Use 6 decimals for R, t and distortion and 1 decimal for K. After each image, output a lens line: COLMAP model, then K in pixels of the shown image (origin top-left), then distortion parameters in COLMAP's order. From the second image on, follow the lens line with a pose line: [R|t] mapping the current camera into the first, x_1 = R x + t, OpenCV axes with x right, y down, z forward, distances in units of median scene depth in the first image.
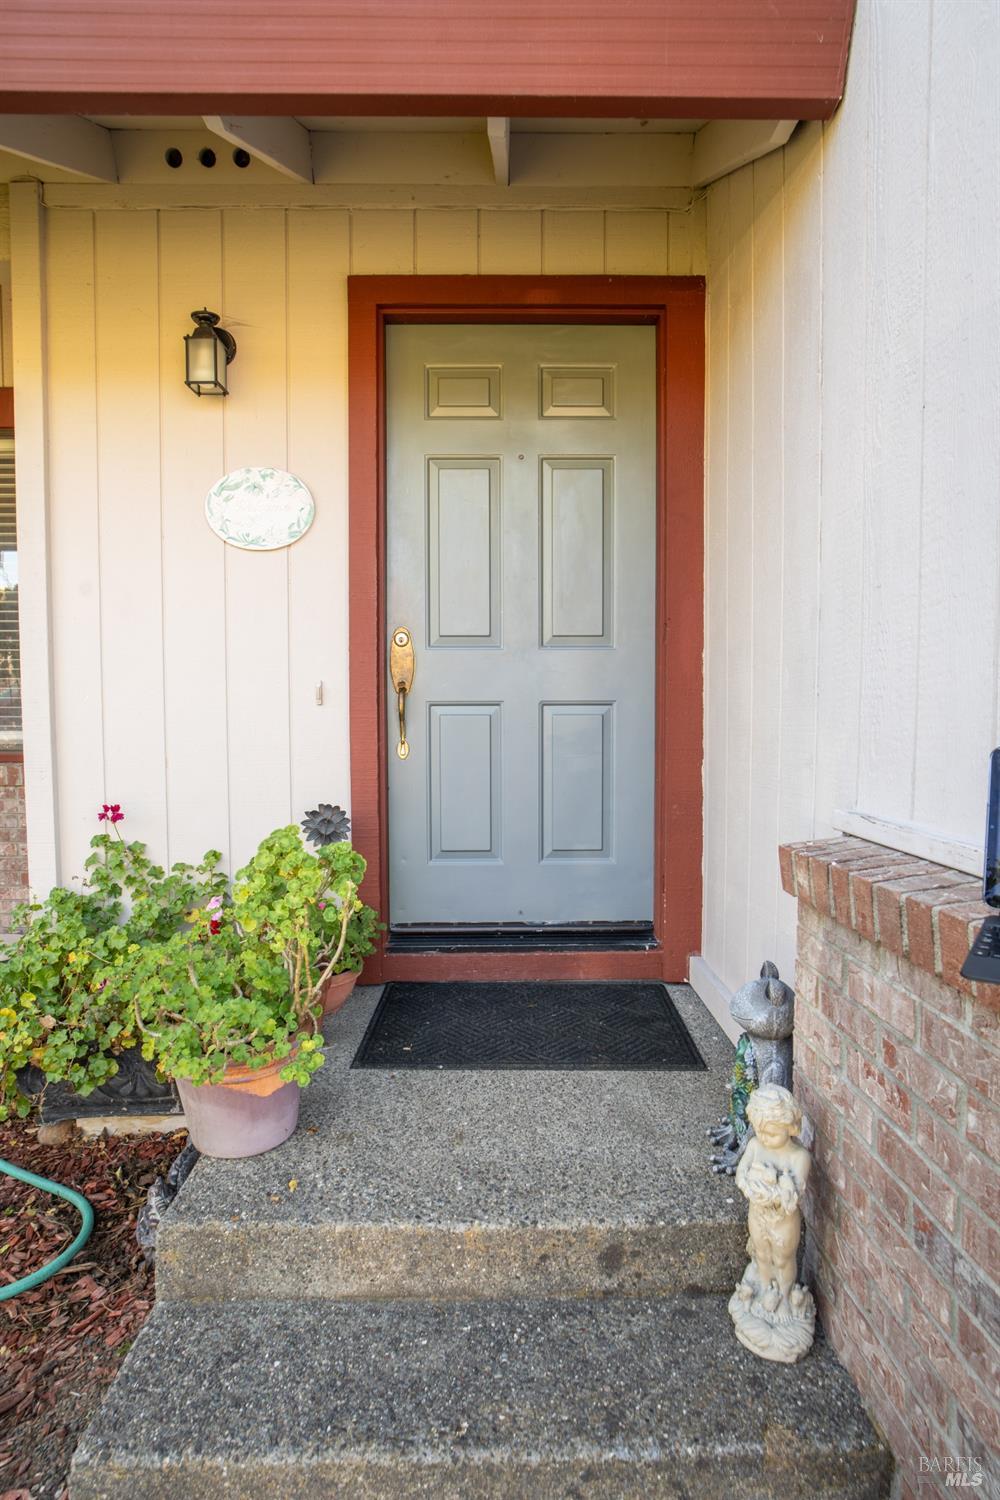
lens RADIAL K [[789.4, 0, 500.0], [0, 789.4, 750.0], [0, 0, 1]] dist [-0.052460, 0.025329]
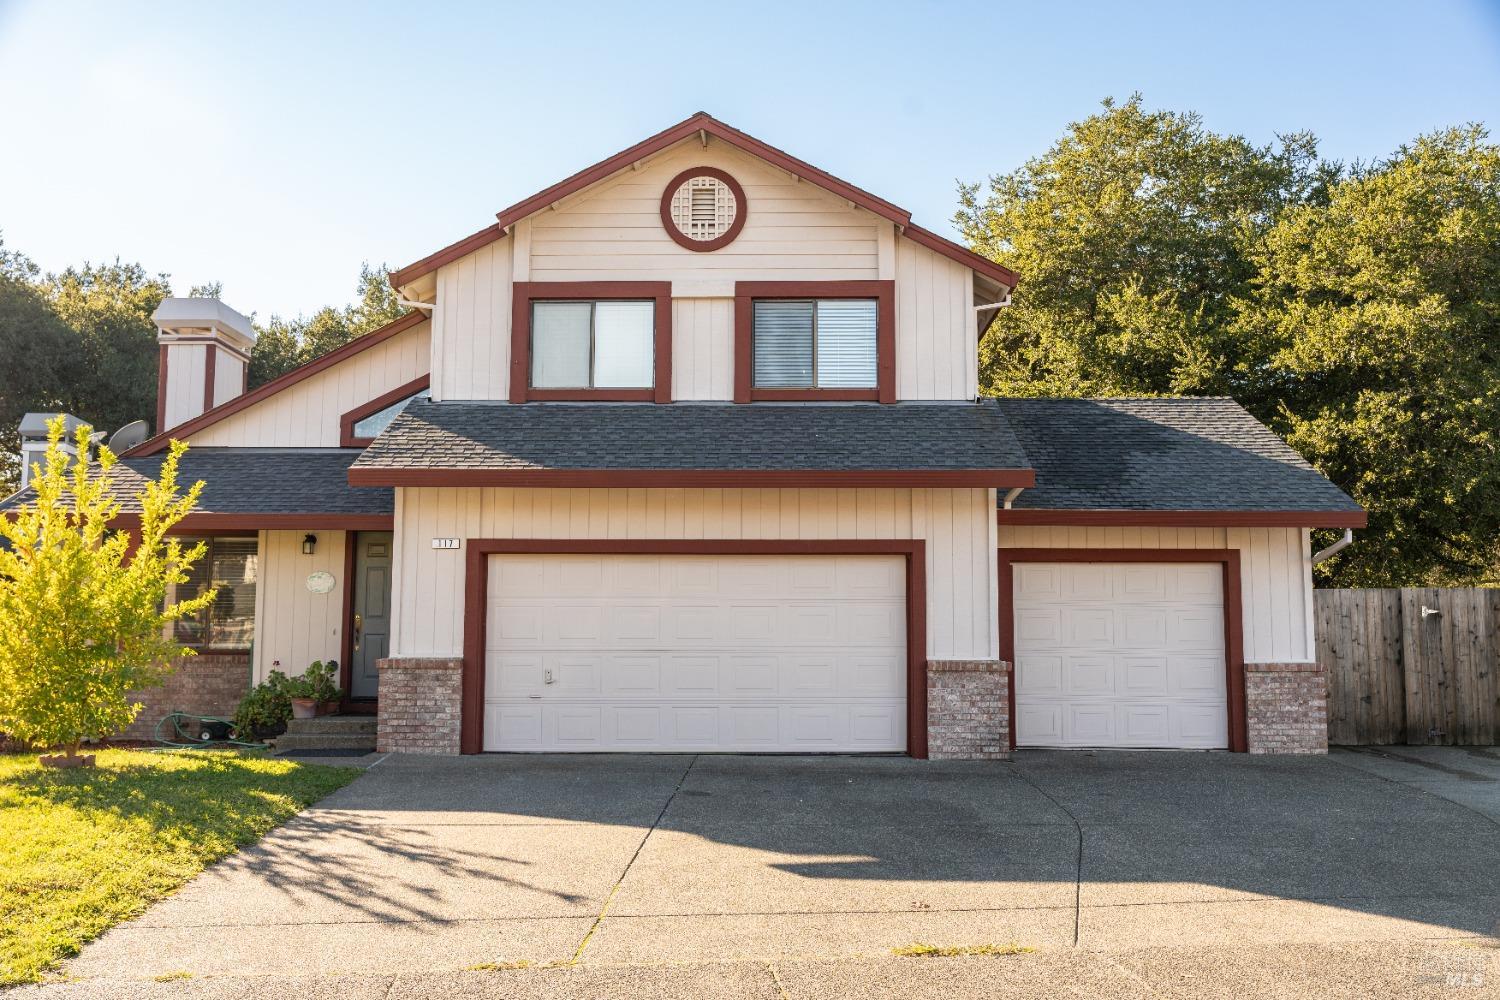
lens RADIAL K [[1312.9, 0, 750.0], [0, 1312.9, 500.0], [0, 0, 1]] dist [-0.005893, 0.000757]
pose [[0.999133, 0.002728, -0.041547, 2.044733], [-0.009444, 0.986693, -0.162317, 0.310811], [0.040551, 0.162568, 0.985864, -5.274411]]
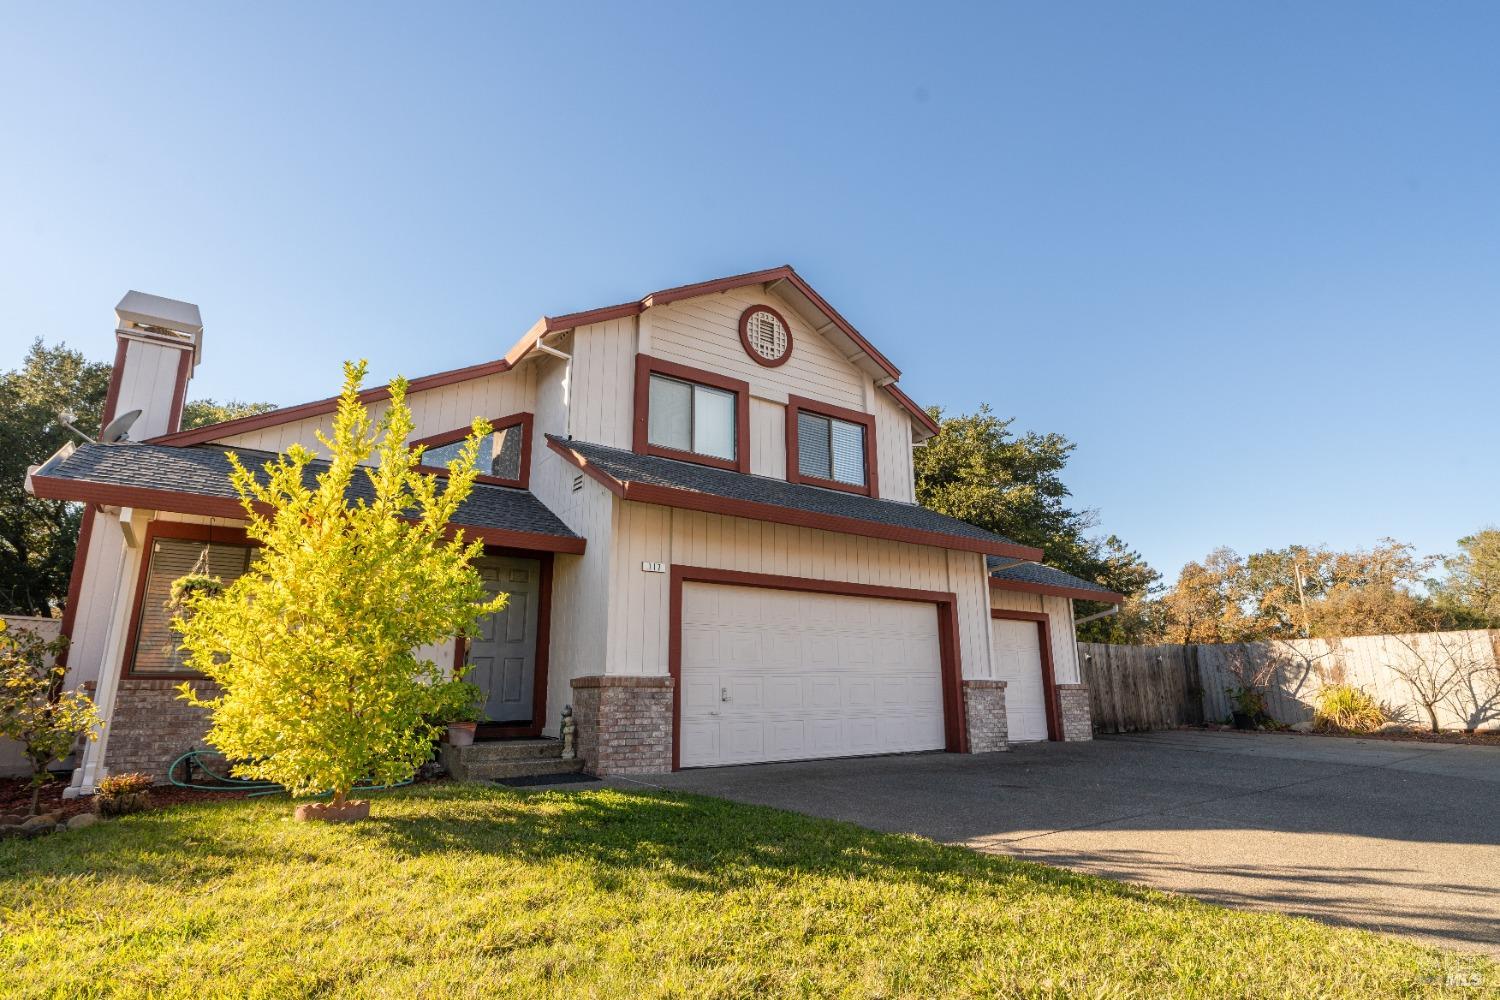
lens RADIAL K [[778.2, 0, 743.2], [0, 778.2, 498.6], [0, 0, 1]] dist [0.001474, -0.000431]
pose [[0.831725, 0.135873, 0.538305, -1.142701], [0.033009, 0.955773, -0.292246, 0.346092], [-0.554206, 0.260837, 0.790455, -2.832042]]
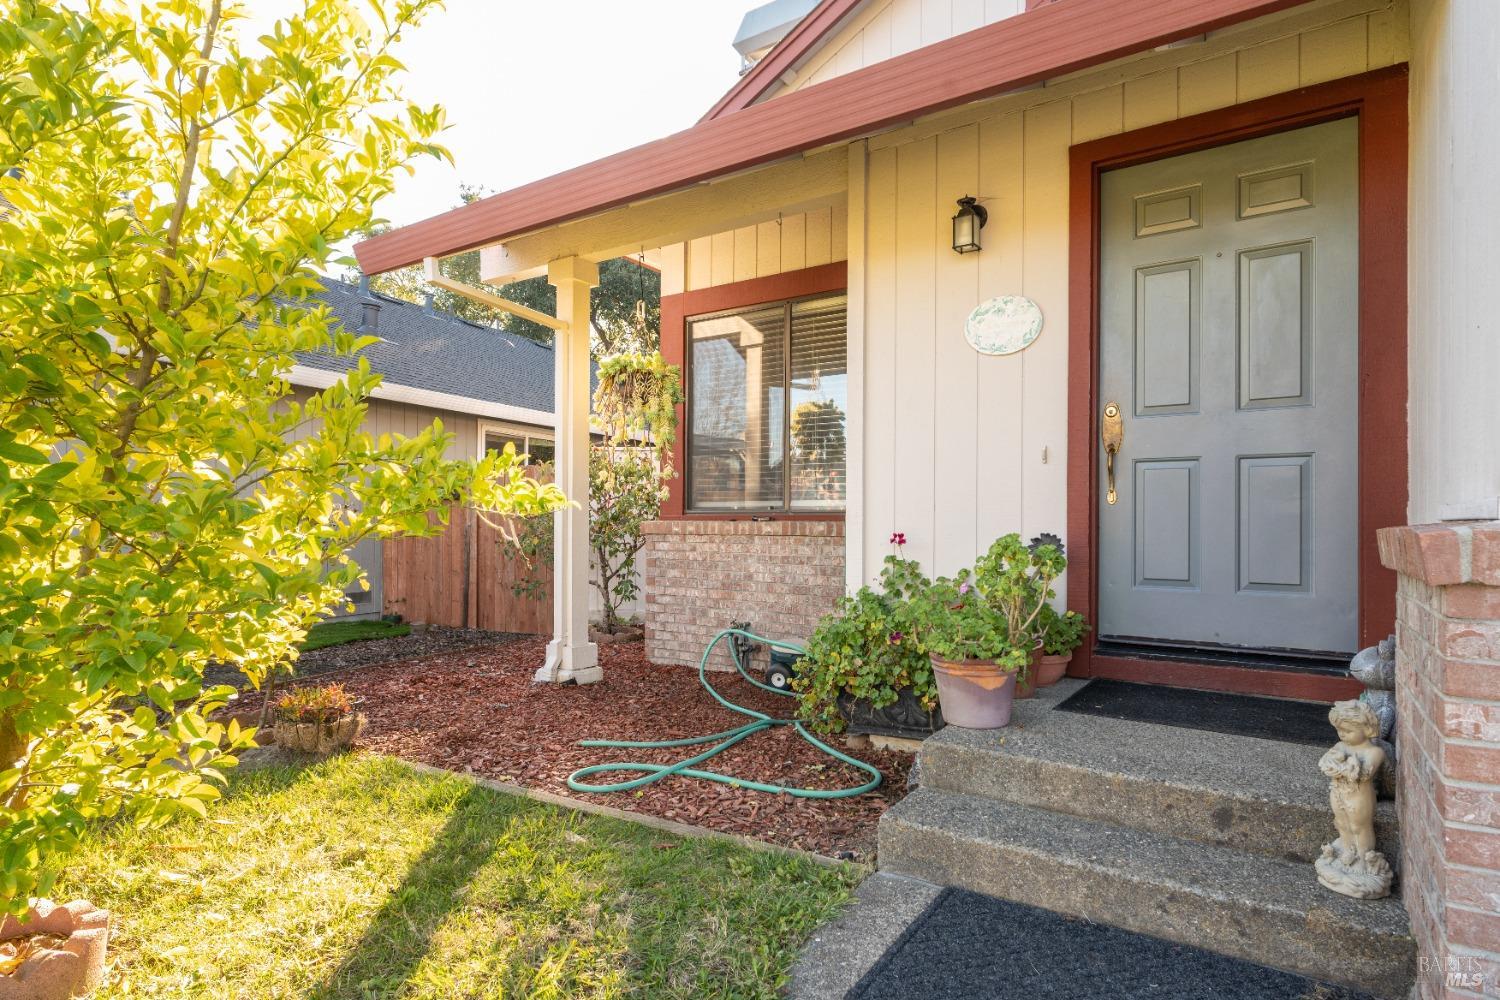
lens RADIAL K [[806.6, 0, 745.0], [0, 806.6, 515.1], [0, 0, 1]] dist [-0.001877, -0.000775]
pose [[0.808926, 0.004303, -0.587895, 0.173504], [-0.039947, 0.998064, -0.047662, 0.120788], [0.586552, 0.062040, 0.807532, -0.425081]]
